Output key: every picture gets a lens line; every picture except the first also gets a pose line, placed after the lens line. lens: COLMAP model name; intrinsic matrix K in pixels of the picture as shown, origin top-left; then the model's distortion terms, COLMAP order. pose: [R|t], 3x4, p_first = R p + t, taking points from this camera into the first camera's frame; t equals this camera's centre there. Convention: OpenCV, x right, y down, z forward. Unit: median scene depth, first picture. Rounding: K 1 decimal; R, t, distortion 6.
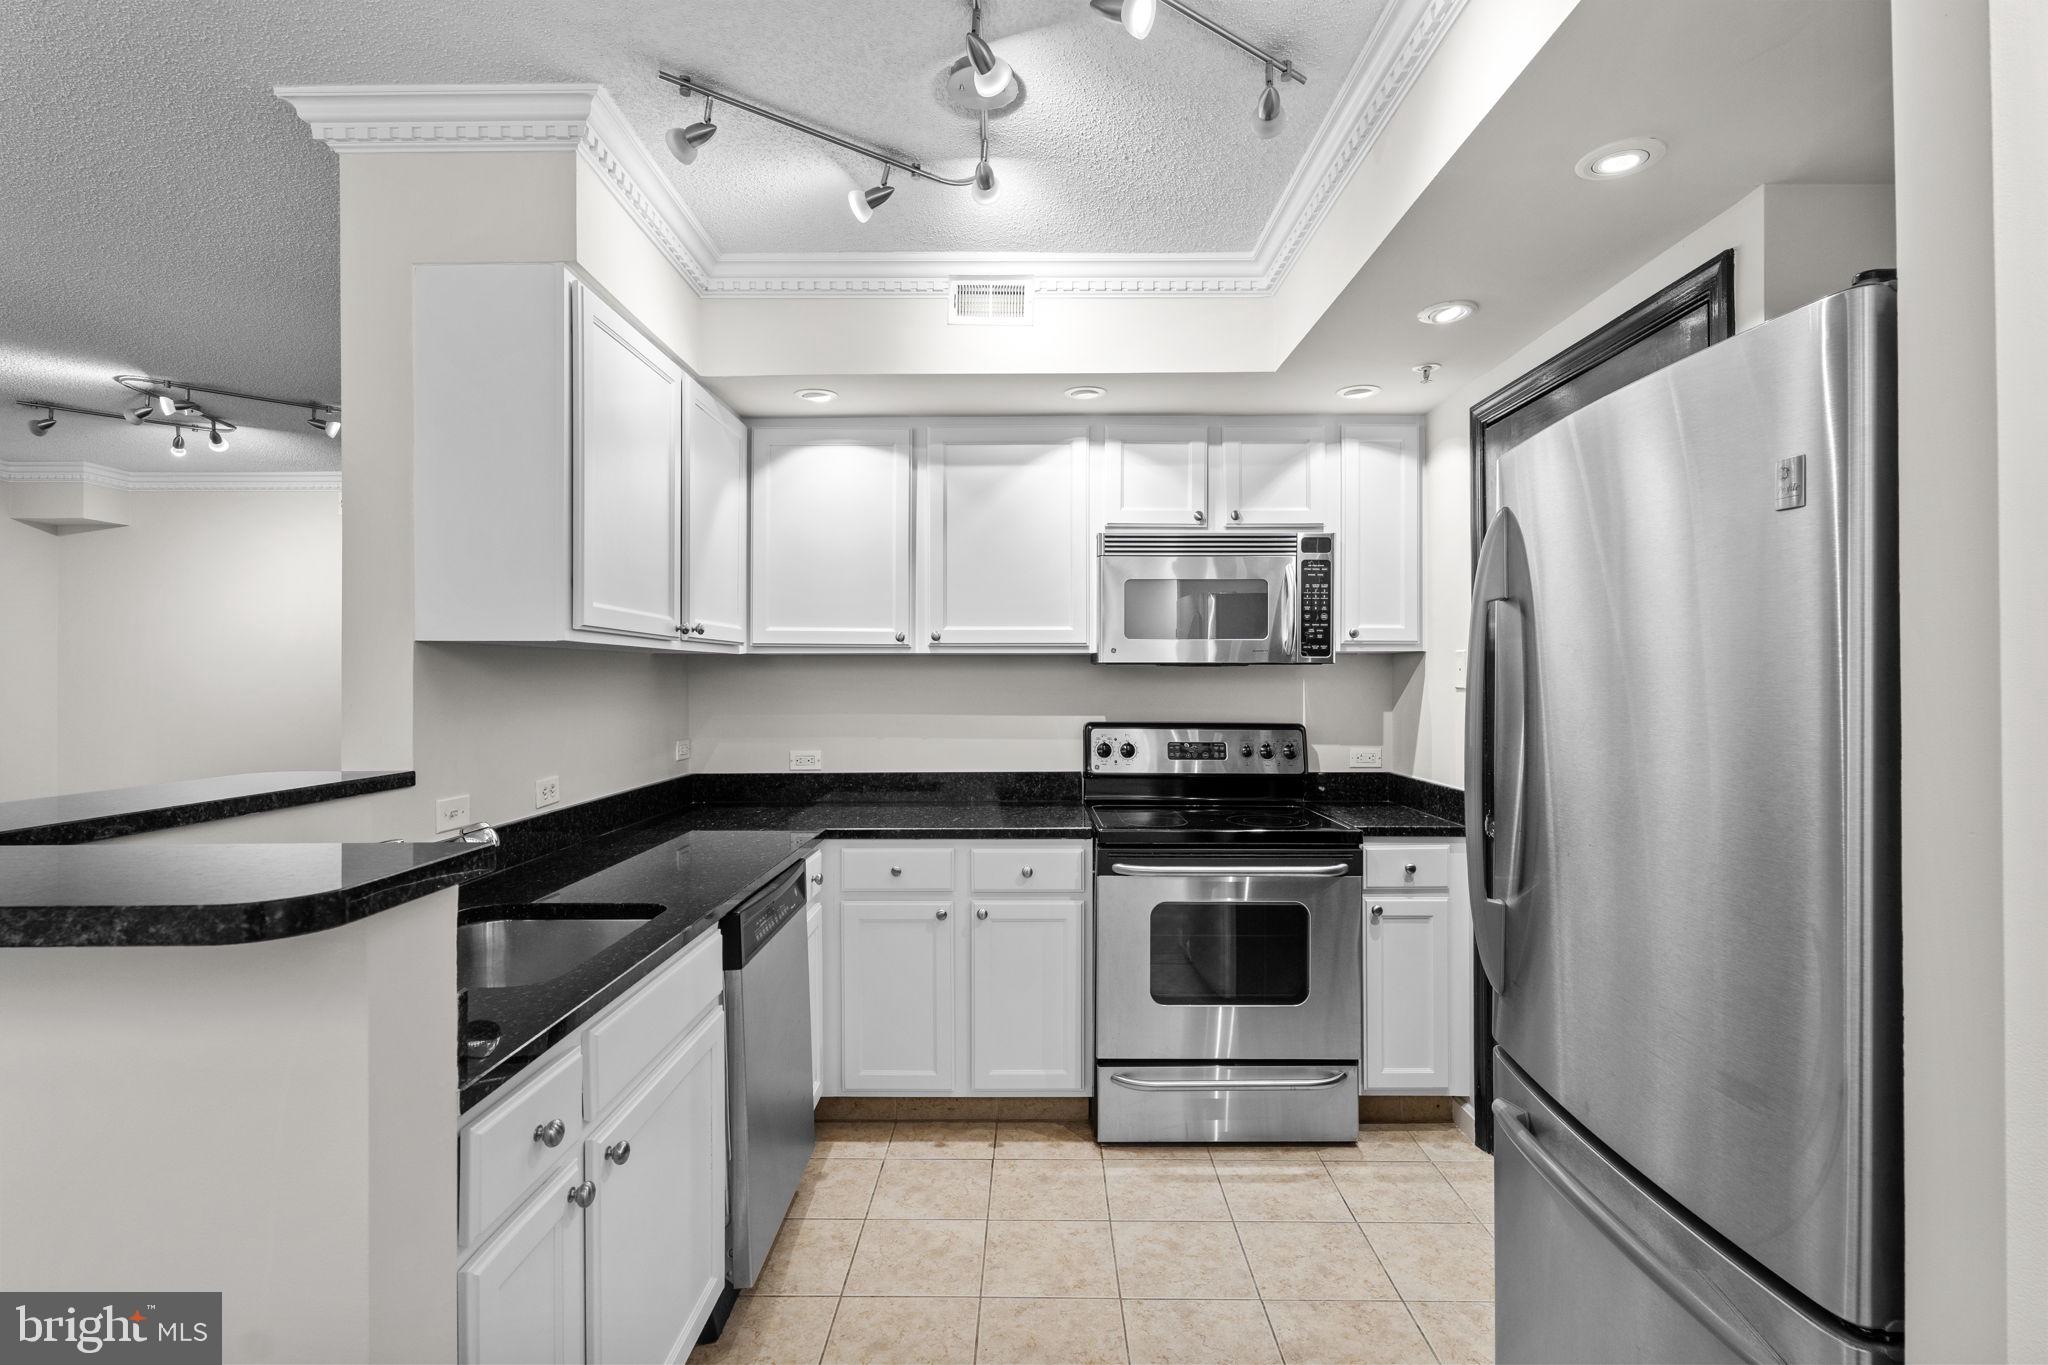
lens RADIAL K [[983.5, 0, 1025.5], [0, 983.5, 680.2], [0, 0, 1]] dist [-0.018322, 0.034382]
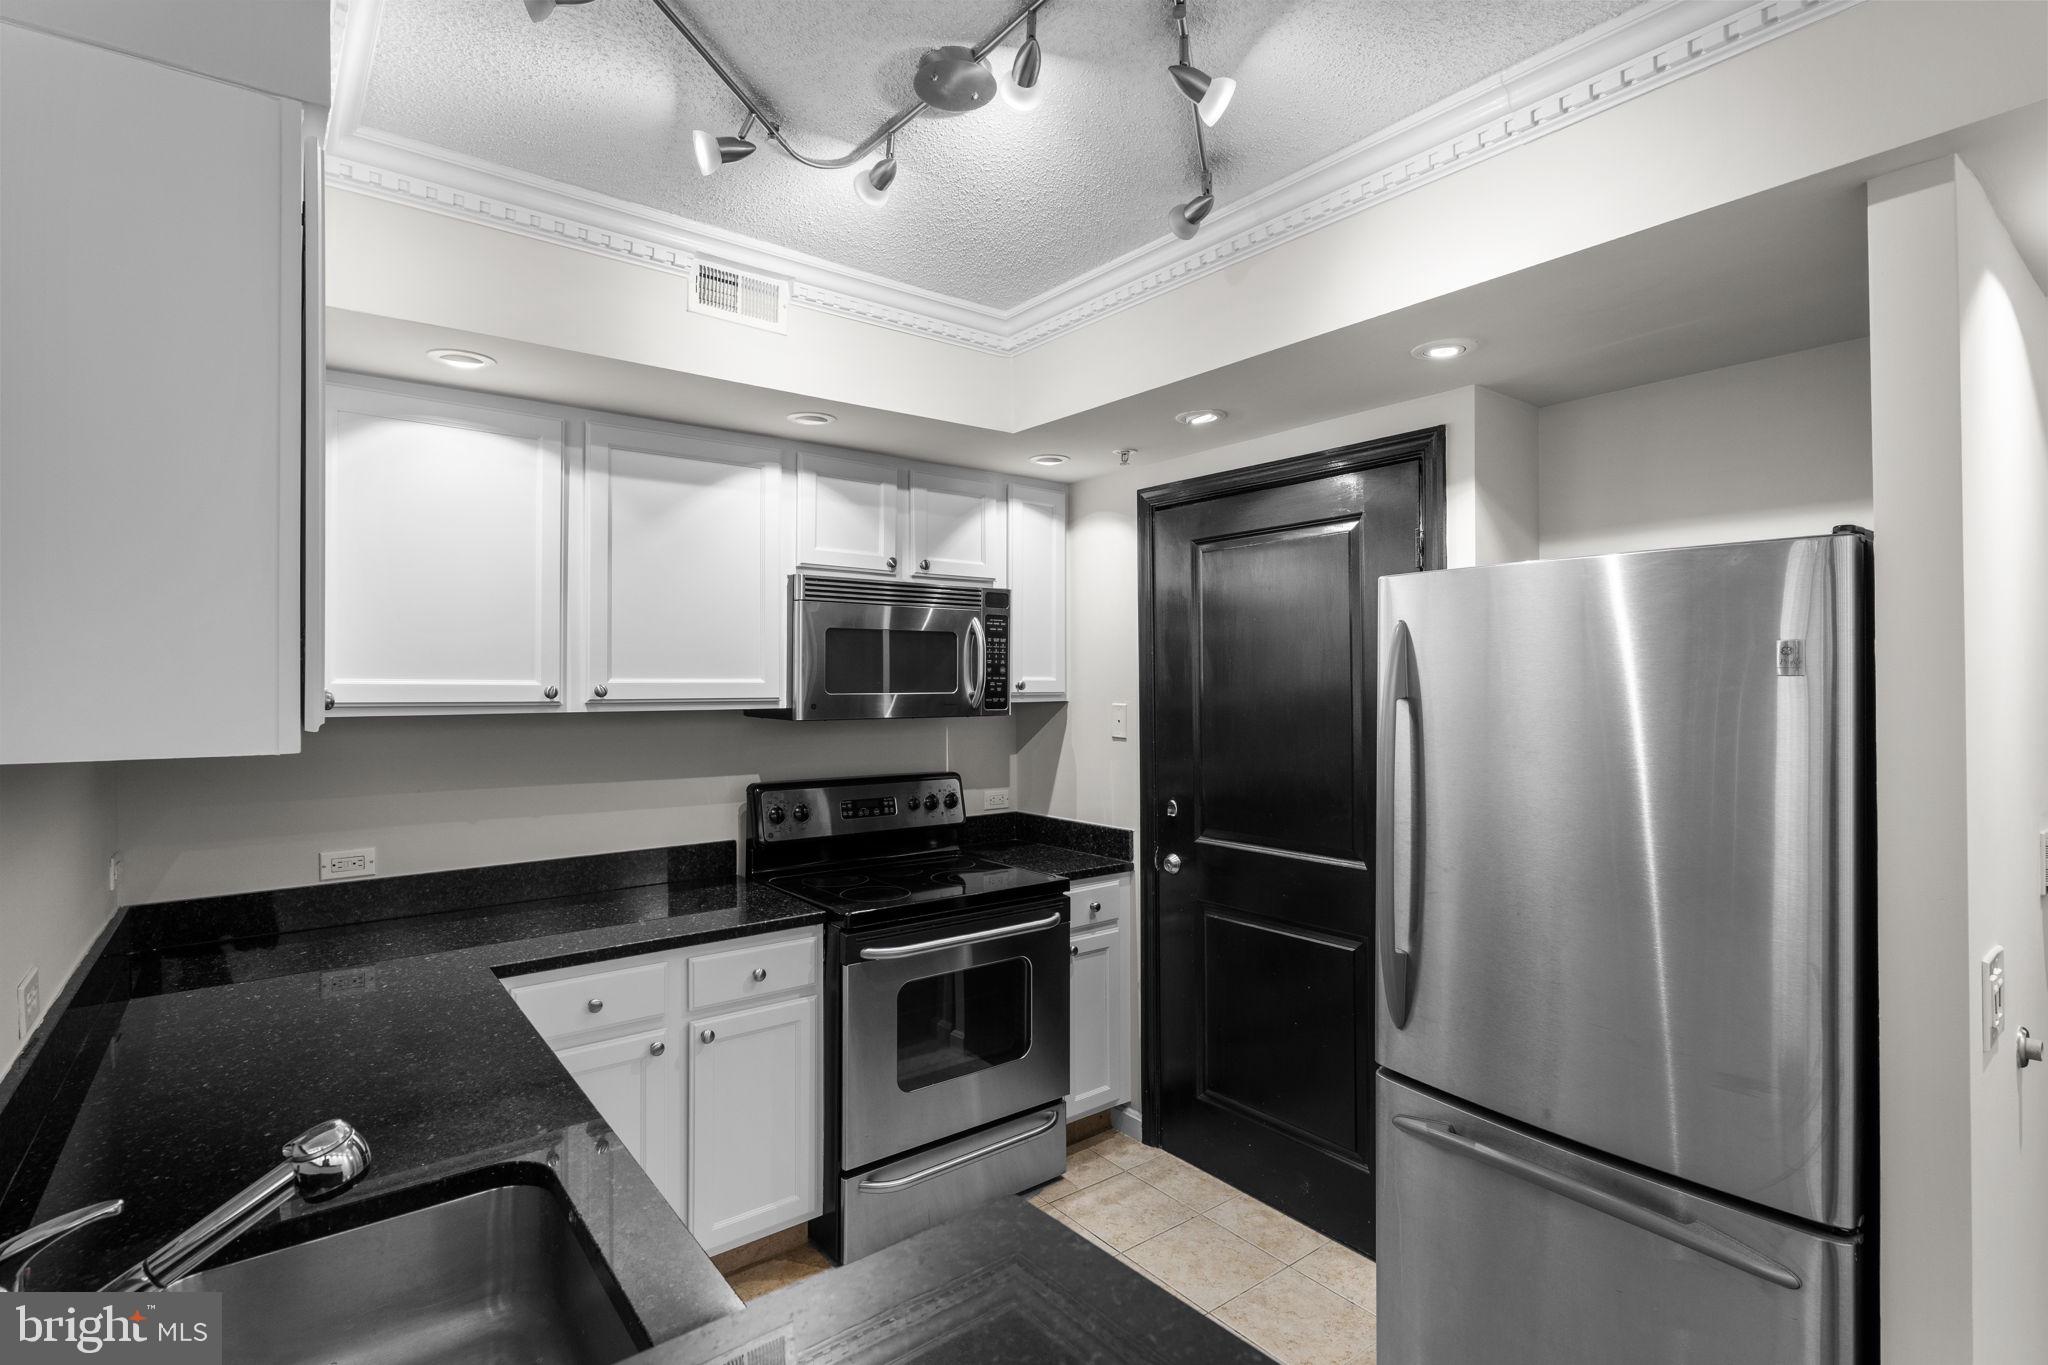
lens RADIAL K [[983.5, 0, 1025.5], [0, 983.5, 680.2], [0, 0, 1]] dist [-0.018322, 0.034382]
pose [[0.786100, 0.000233, 0.618100, -0.313140], [0.002216, 0.999992, -0.003195, -0.050854], [-0.618096, 0.003882, 0.786093, 0.176523]]
